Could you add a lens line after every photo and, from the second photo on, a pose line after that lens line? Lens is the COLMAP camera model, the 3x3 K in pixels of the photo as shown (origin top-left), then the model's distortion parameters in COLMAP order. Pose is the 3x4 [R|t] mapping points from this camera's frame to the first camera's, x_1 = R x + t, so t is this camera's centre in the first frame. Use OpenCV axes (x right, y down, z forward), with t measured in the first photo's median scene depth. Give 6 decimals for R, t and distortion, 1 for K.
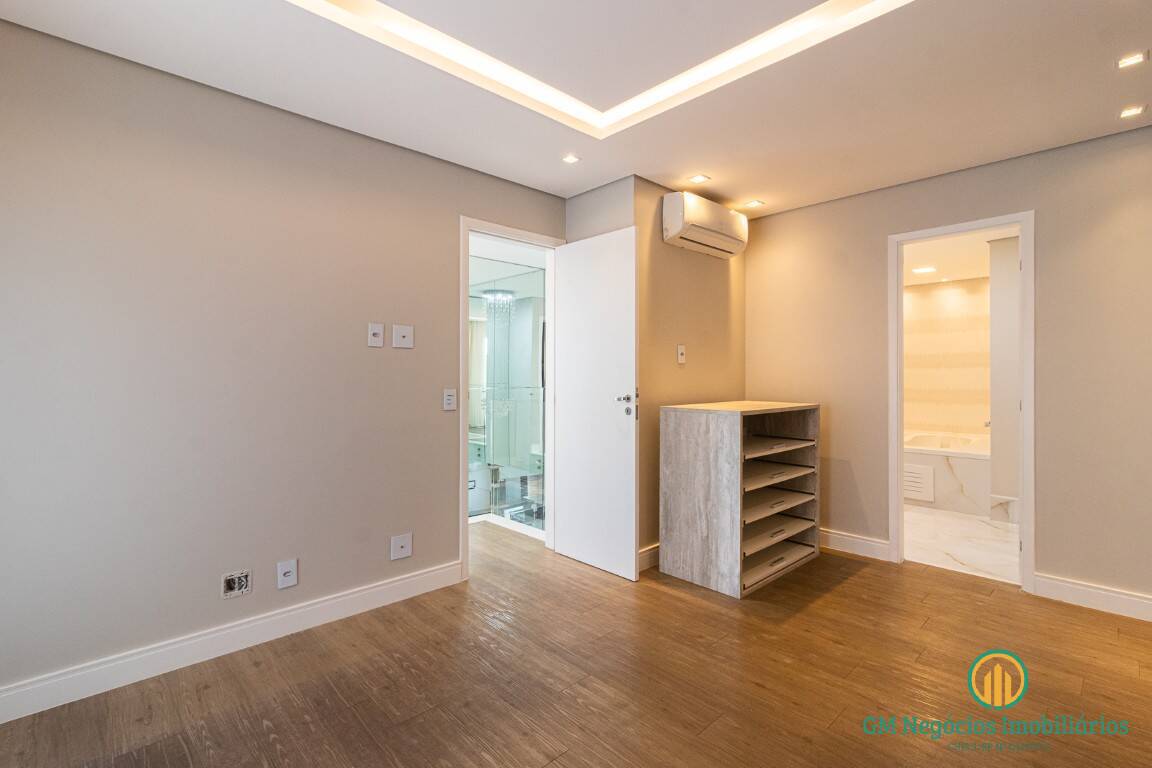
lens RADIAL K [[531.6, 0, 579.9], [0, 531.6, 389.8], [0, 0, 1]] dist [0.001598, 0.000275]
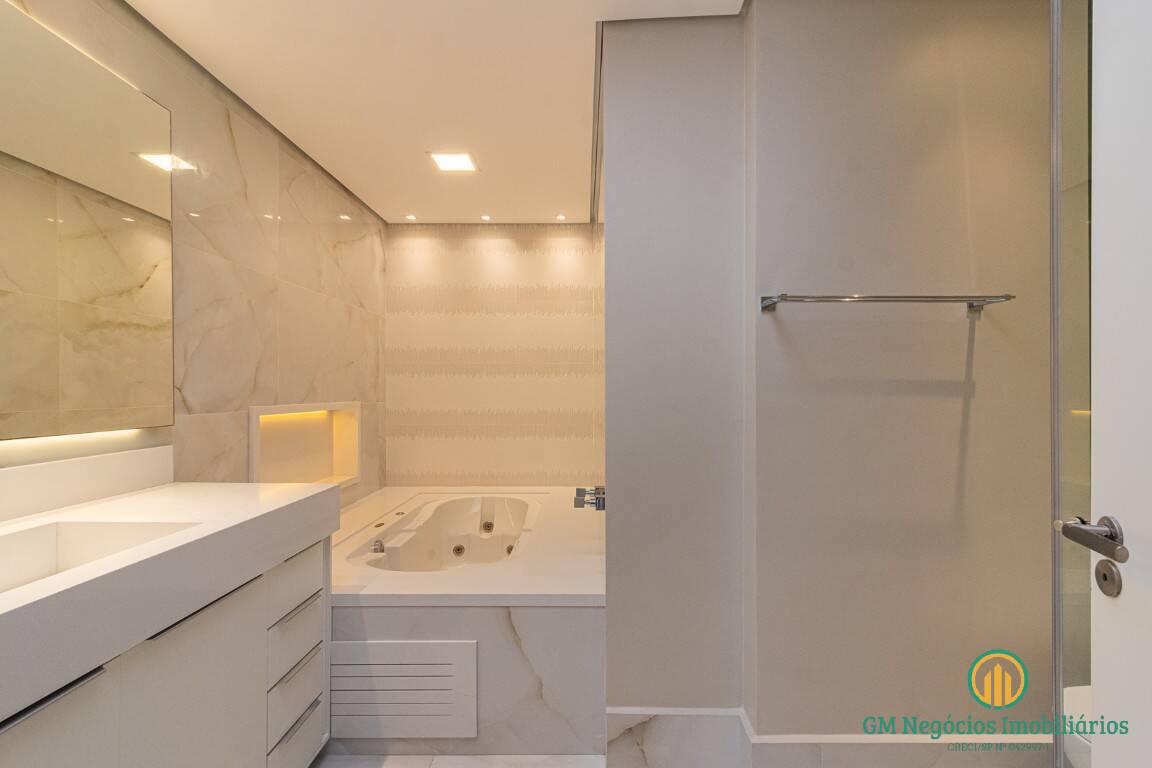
lens RADIAL K [[531.6, 0, 579.9], [0, 531.6, 389.8], [0, 0, 1]] dist [0.001598, 0.000275]
pose [[0.694619, 0.011865, 0.719280, 0.459612], [0.004984, 0.999761, -0.021306, -0.015885], [-0.719361, 0.018384, 0.694393, 0.706306]]
